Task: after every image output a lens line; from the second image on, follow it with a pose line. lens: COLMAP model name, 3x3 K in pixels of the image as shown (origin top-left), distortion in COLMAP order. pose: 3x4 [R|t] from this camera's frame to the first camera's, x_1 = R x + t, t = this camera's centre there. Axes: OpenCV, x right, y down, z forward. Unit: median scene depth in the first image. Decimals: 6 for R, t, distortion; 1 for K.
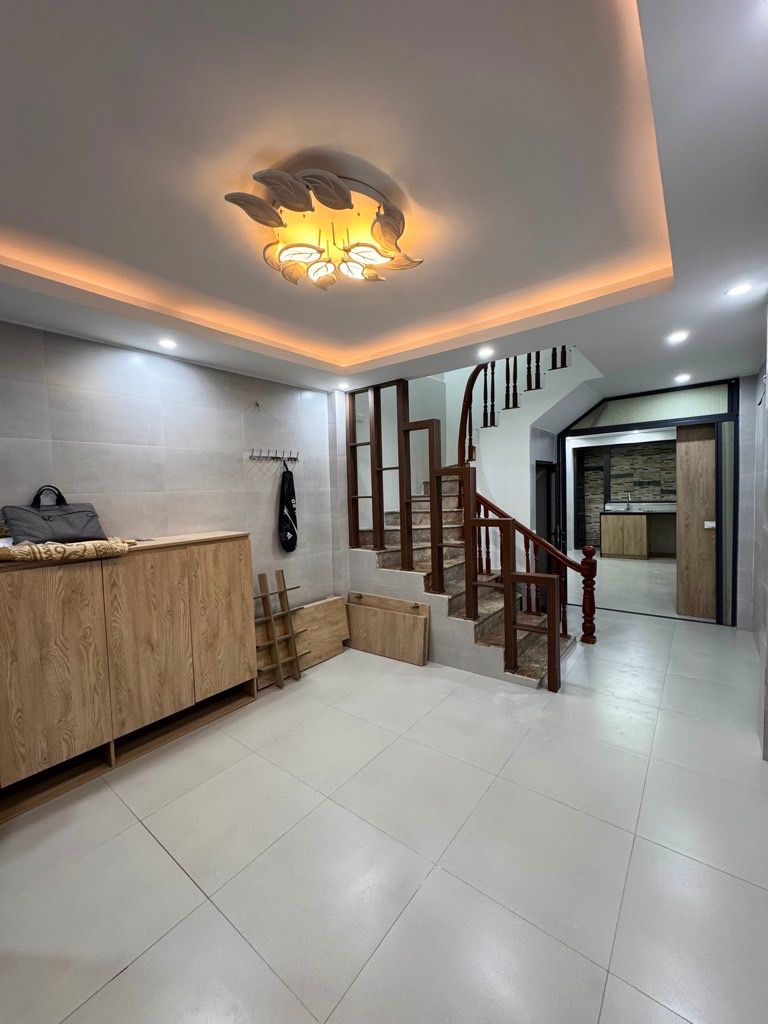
lens RADIAL K [[409.4, 0, 383.6], [0, 409.4, 512.5], [0, 0, 1]] dist [-0.000303, -0.000019]
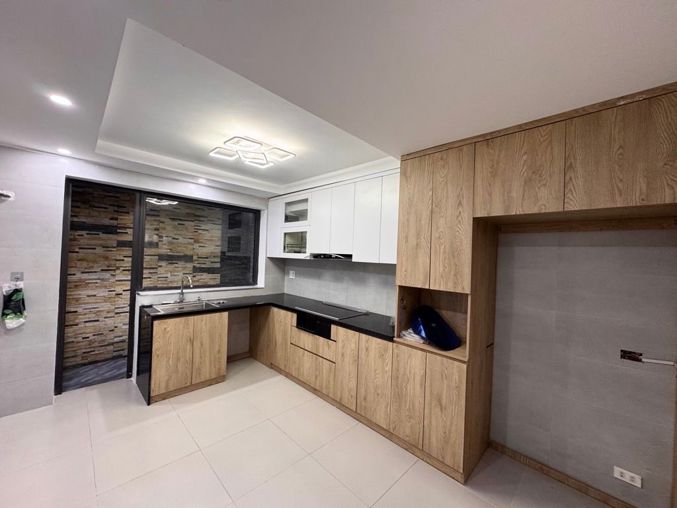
lens RADIAL K [[270.7, 0, 338.1], [0, 270.7, 255.0], [0, 0, 1]] dist [-0.000303, -0.000019]
pose [[0.119227, 0.039111, 0.992096, 0.199638], [0.005186, 0.999186, -0.040014, -0.056219], [-0.992854, 0.009916, 0.118927, 0.663172]]
